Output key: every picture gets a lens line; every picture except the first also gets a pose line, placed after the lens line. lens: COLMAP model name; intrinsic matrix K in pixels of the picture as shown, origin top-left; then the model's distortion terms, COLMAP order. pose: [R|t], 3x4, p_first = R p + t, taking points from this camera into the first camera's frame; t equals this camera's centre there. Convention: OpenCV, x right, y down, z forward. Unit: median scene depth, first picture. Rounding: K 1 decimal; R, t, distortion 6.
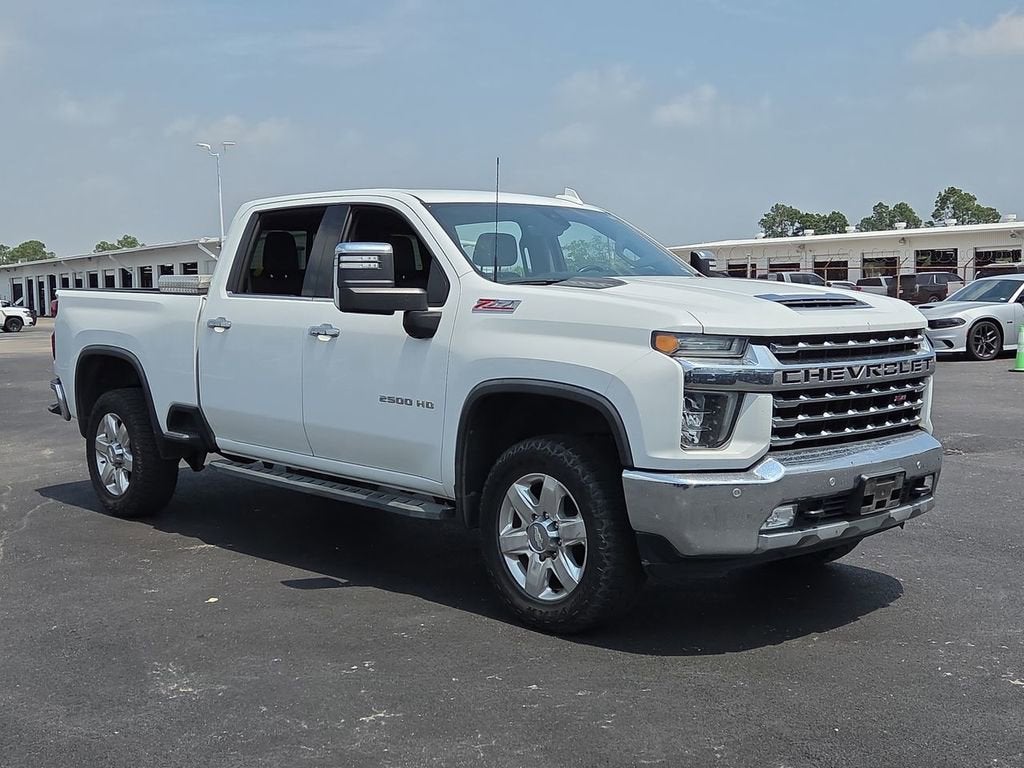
lens RADIAL K [[1245.5, 0, 517.7], [0, 1245.5, 383.3], [0, 0, 1]] dist [0.058331, 0.000000]
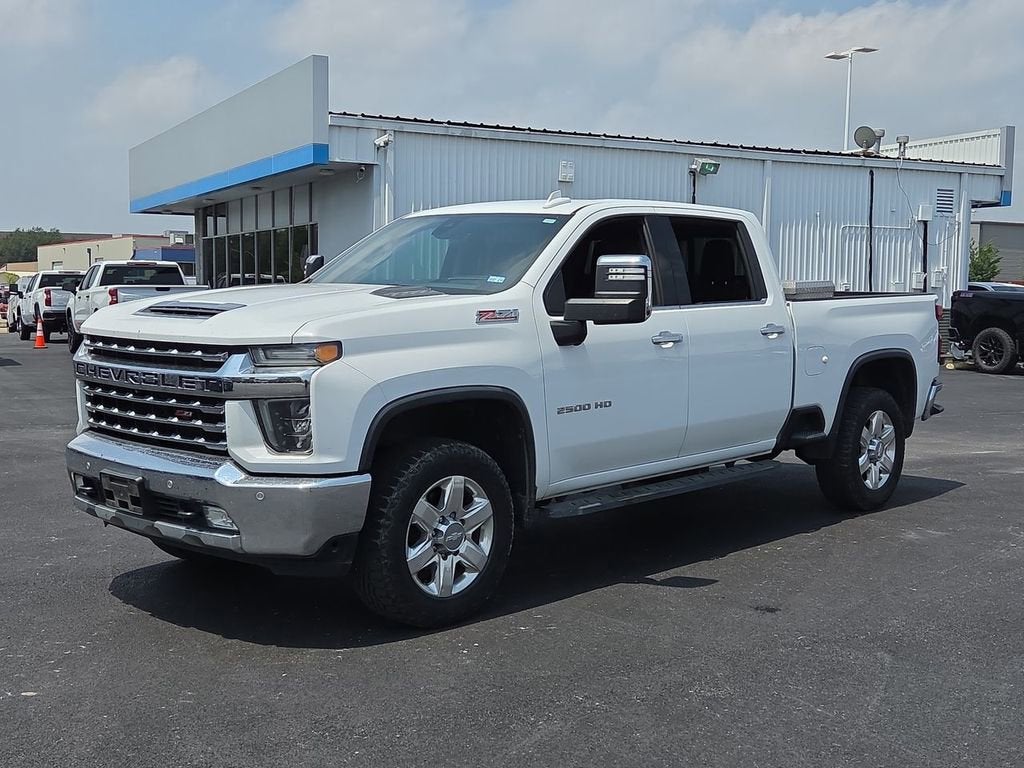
lens RADIAL K [[1245.5, 0, 519.8], [0, 1245.5, 381.4], [0, 0, 1]] dist [0.058331, 0.000000]
pose [[0.073014, 0.090879, -0.993182, 1.224420], [-0.088600, 0.992493, 0.084303, -0.111948], [0.993388, 0.081841, 0.080517, 1.126572]]
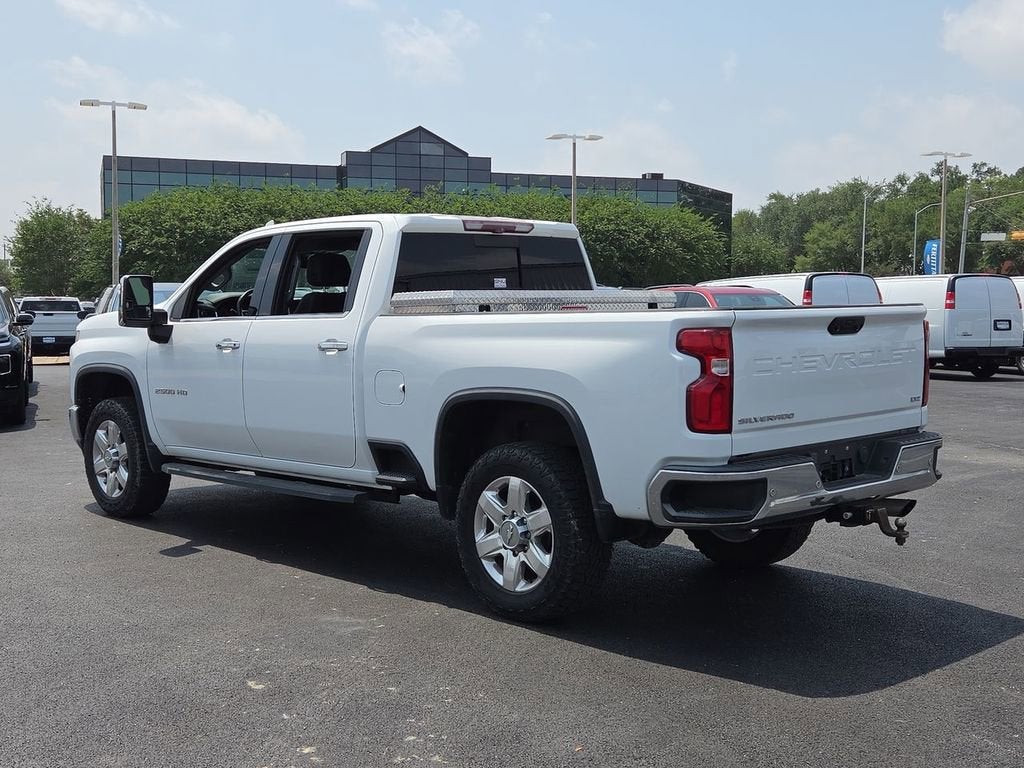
lens RADIAL K [[1245.5, 0, 520.1], [0, 1245.5, 382.9], [0, 0, 1]] dist [0.058331, 0.000000]
pose [[-0.999675, 0.016075, -0.019792, -0.404538], [0.012969, 0.988885, 0.148113, -0.235157], [0.021953, 0.147809, -0.988772, 2.911026]]
